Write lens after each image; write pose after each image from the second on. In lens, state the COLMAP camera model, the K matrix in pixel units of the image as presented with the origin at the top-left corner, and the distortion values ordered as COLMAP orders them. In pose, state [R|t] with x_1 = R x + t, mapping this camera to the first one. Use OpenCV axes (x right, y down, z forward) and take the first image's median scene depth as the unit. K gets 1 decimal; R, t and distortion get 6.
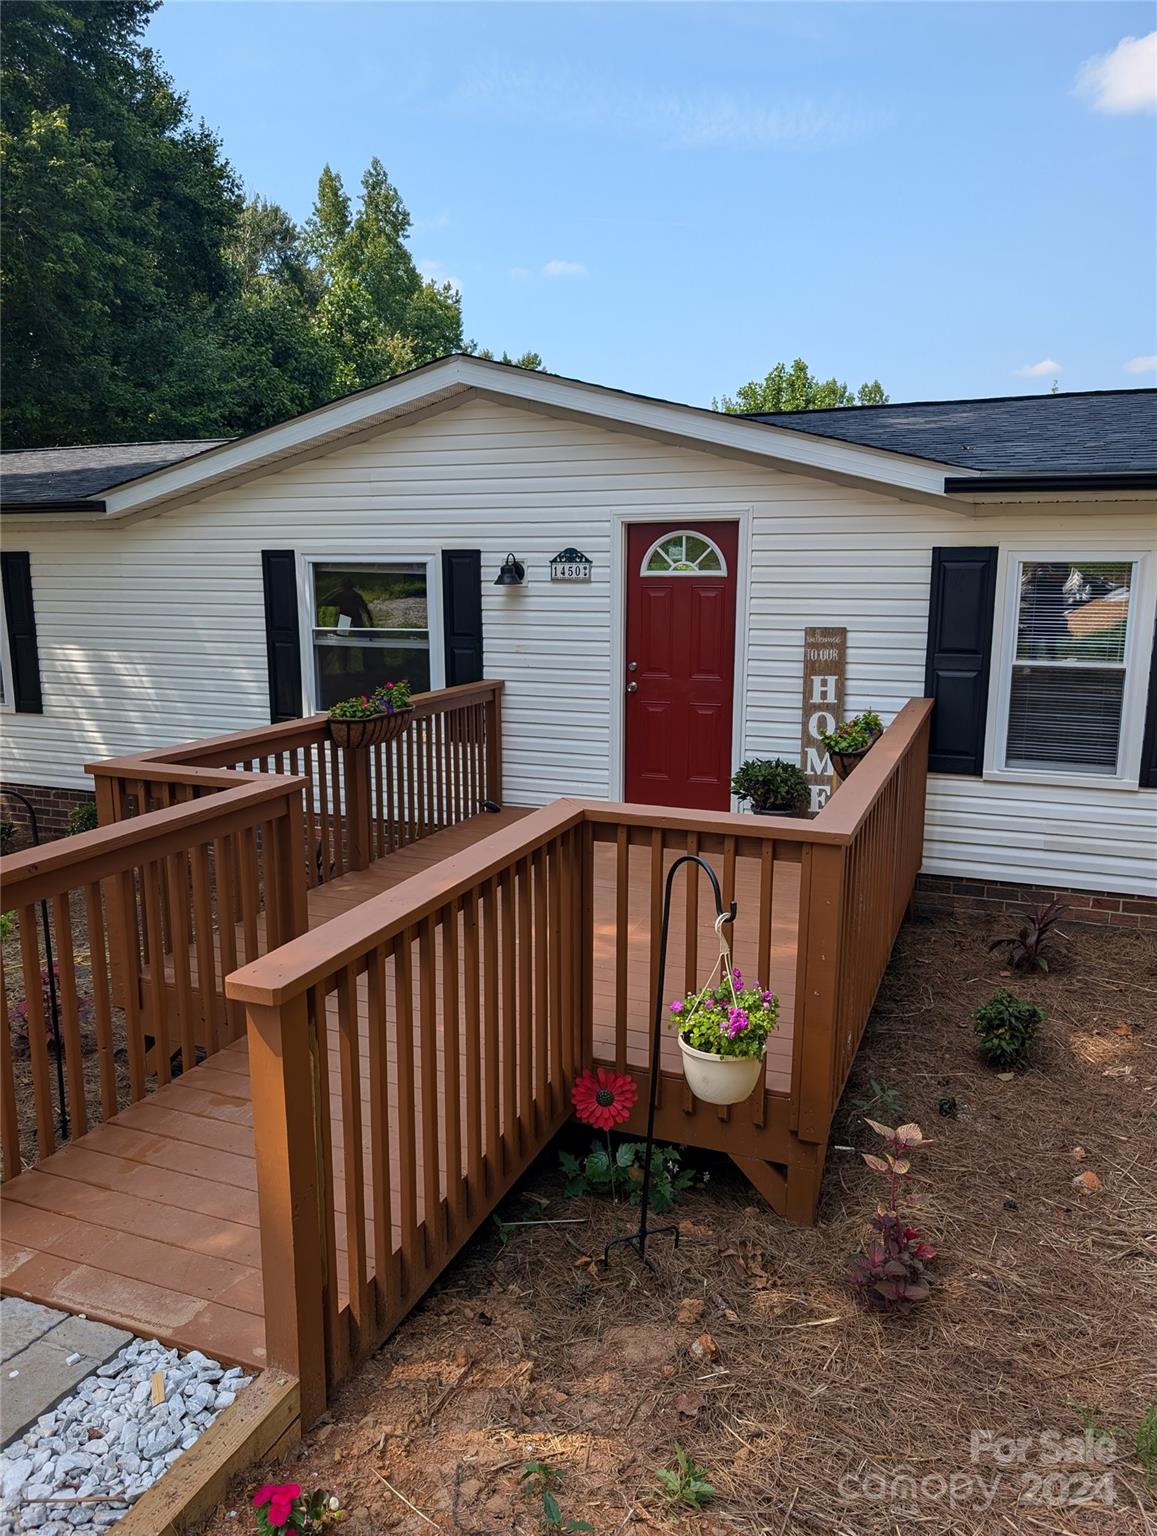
lens RADIAL K [[1101.6, 0, 585.6], [0, 1101.6, 777.3], [0, 0, 1]] dist [0.007306, 0.005774]
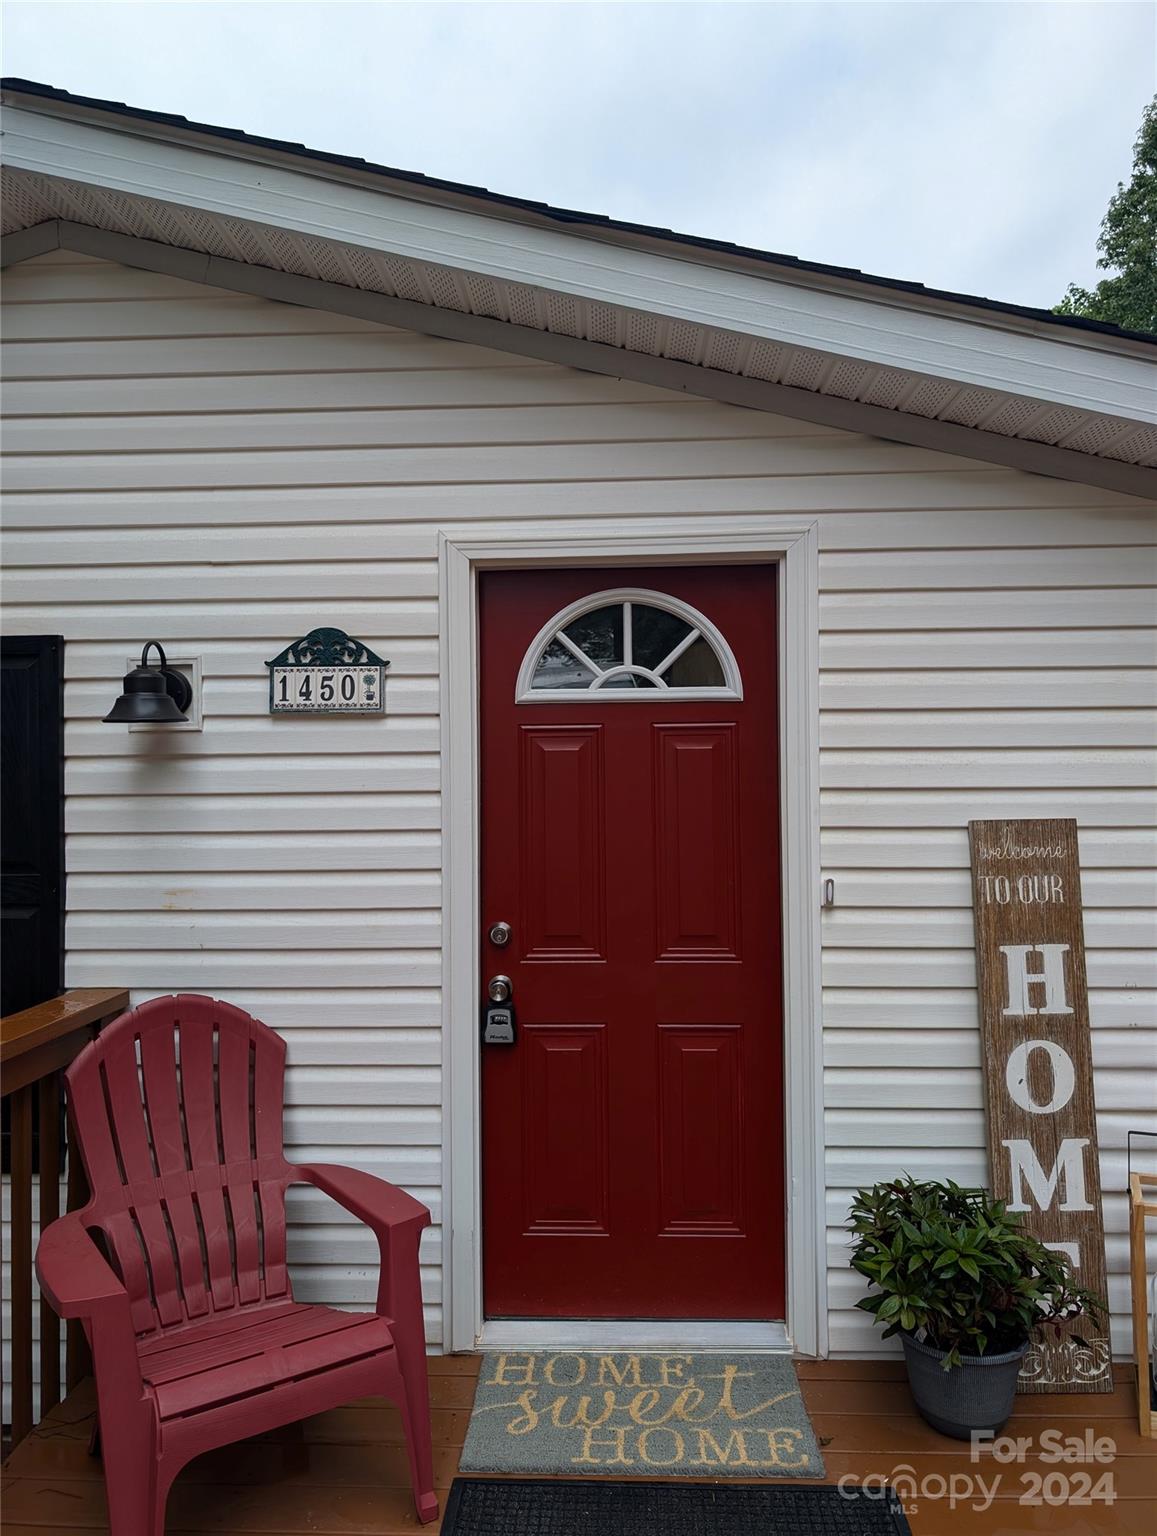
lens RADIAL K [[1101.6, 0, 585.6], [0, 1101.6, 777.3], [0, 0, 1]] dist [0.007306, 0.005774]
pose [[0.941161, 0.000195, 0.337957, -0.059022], [0.068593, 0.979076, -0.191585, -0.081537], [-0.330923, 0.203494, 0.921455, 0.647520]]
